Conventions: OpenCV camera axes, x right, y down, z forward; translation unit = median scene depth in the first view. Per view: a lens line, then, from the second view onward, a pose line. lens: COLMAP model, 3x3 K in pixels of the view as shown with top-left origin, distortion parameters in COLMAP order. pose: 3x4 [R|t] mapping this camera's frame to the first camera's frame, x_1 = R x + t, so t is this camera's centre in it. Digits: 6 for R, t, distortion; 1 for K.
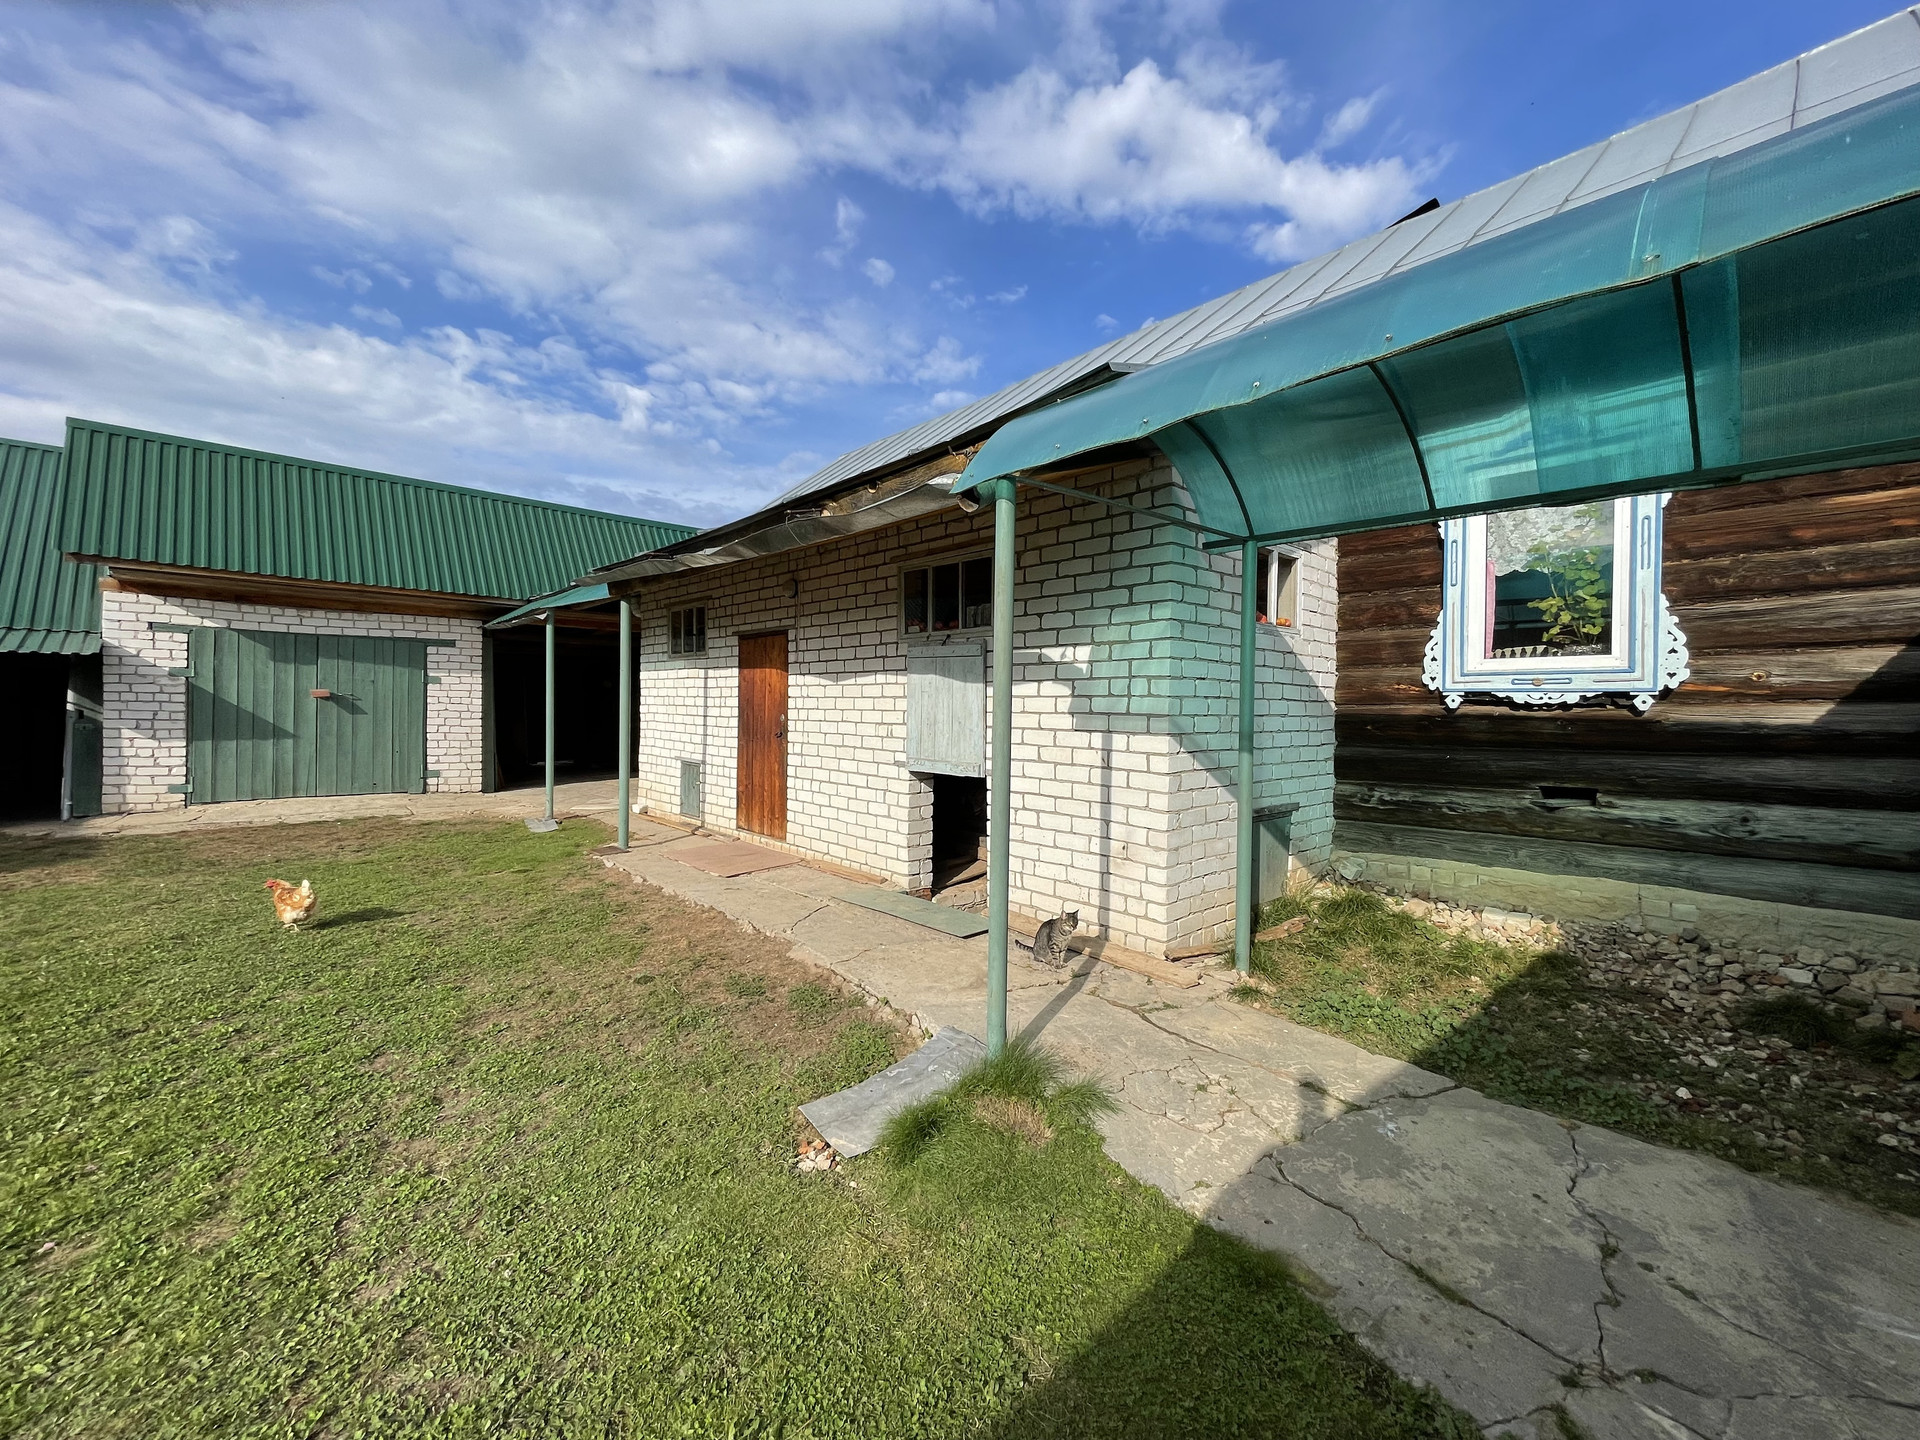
lens RADIAL K [[747.2, 0, 1058.6], [0, 747.2, 708.1], [0, 0, 1]] dist [-0.000511, -0.000549]
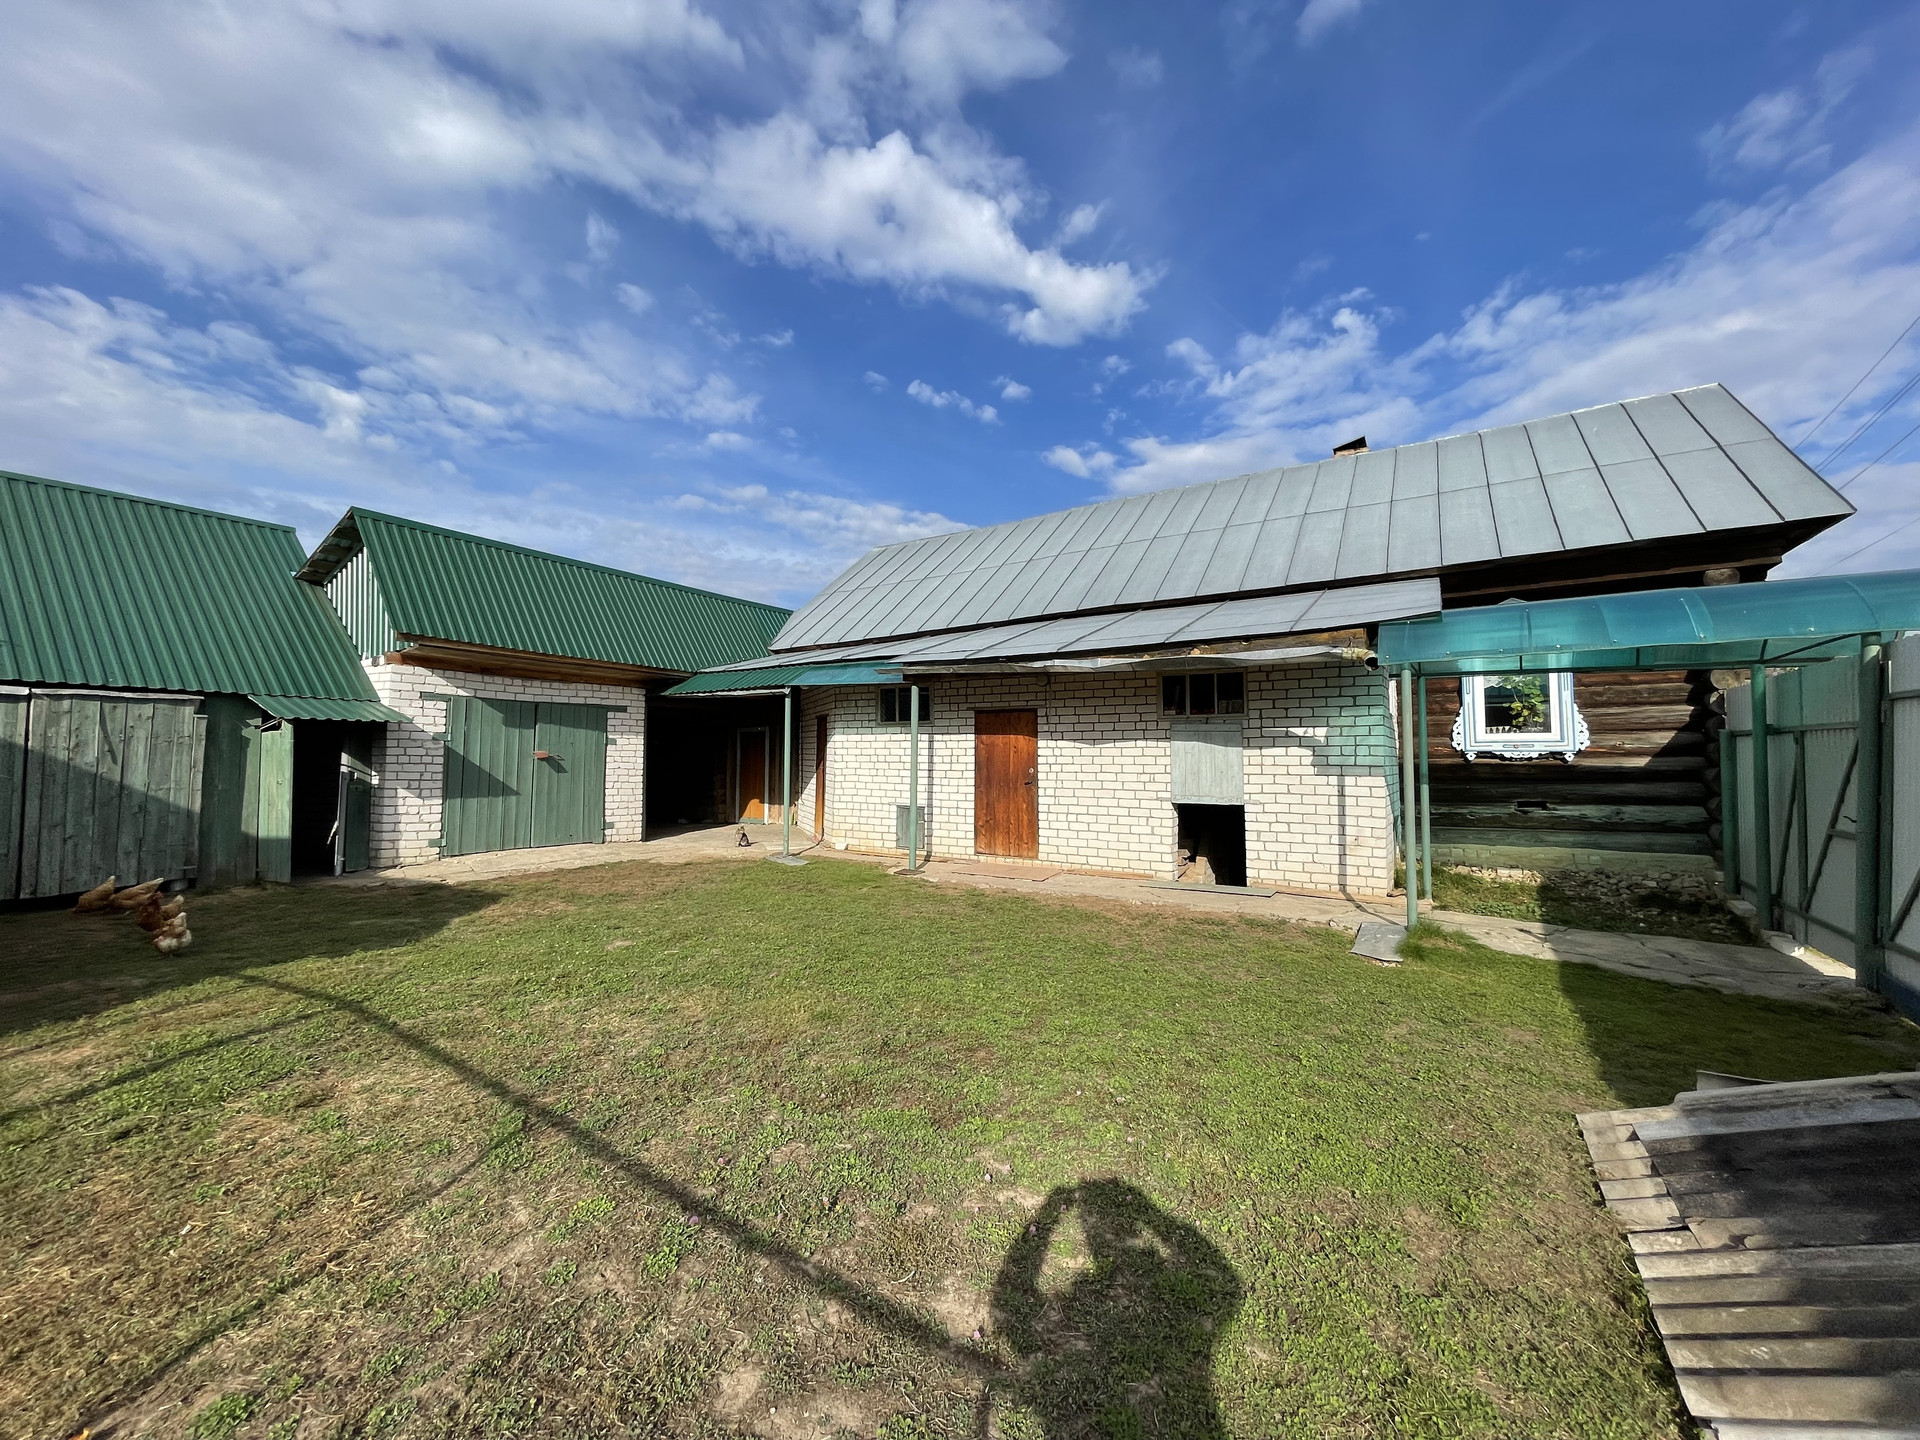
lens RADIAL K [[747.2, 0, 1015.8], [0, 747.2, 718.7], [0, 0, 1]] dist [-0.000511, -0.000549]
pose [[0.963167, 0.005647, 0.268846, -0.611078], [0.008197, 0.998698, -0.050345, -0.011158], [-0.268781, 0.050694, 0.961866, -0.274661]]
